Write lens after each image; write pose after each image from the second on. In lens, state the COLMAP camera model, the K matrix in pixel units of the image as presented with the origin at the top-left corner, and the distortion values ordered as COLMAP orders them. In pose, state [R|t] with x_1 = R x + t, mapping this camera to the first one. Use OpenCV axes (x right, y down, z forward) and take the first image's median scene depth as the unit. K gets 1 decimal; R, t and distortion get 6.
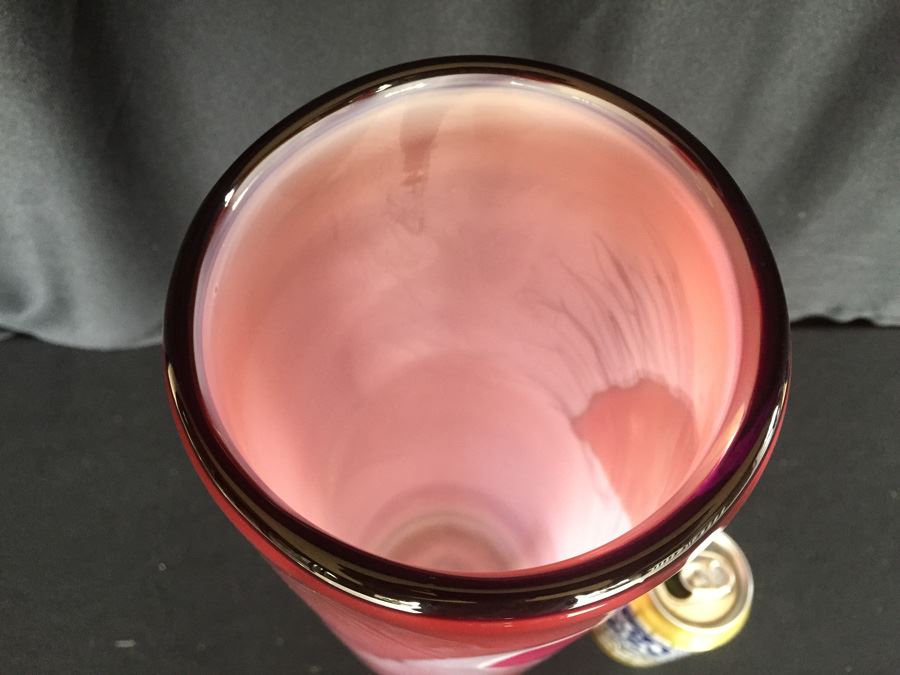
lens RADIAL K [[762.5, 0, 450.0], [0, 762.5, 337.5], [0, 0, 1]] dist [0.038886, 0.002480]
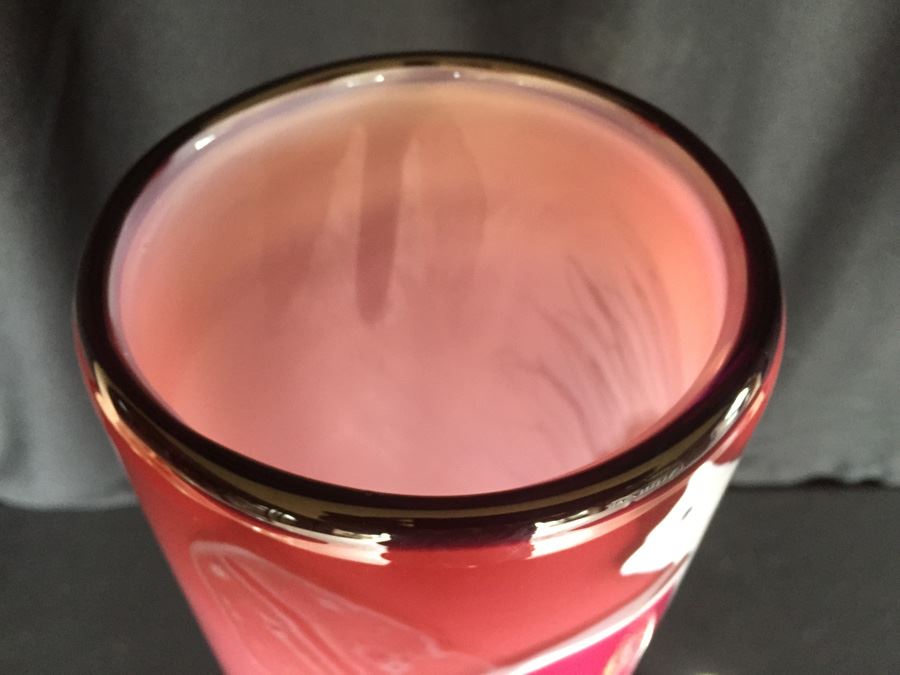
lens RADIAL K [[793.5, 0, 450.0], [0, 793.5, 337.5], [0, 0, 1]] dist [-0.005226, -0.006742]
pose [[0.999926, -0.004671, 0.011263, 0.032111], [0.007341, 0.968167, -0.250198, 0.194179], [-0.009736, 0.250262, 0.968129, 0.080415]]
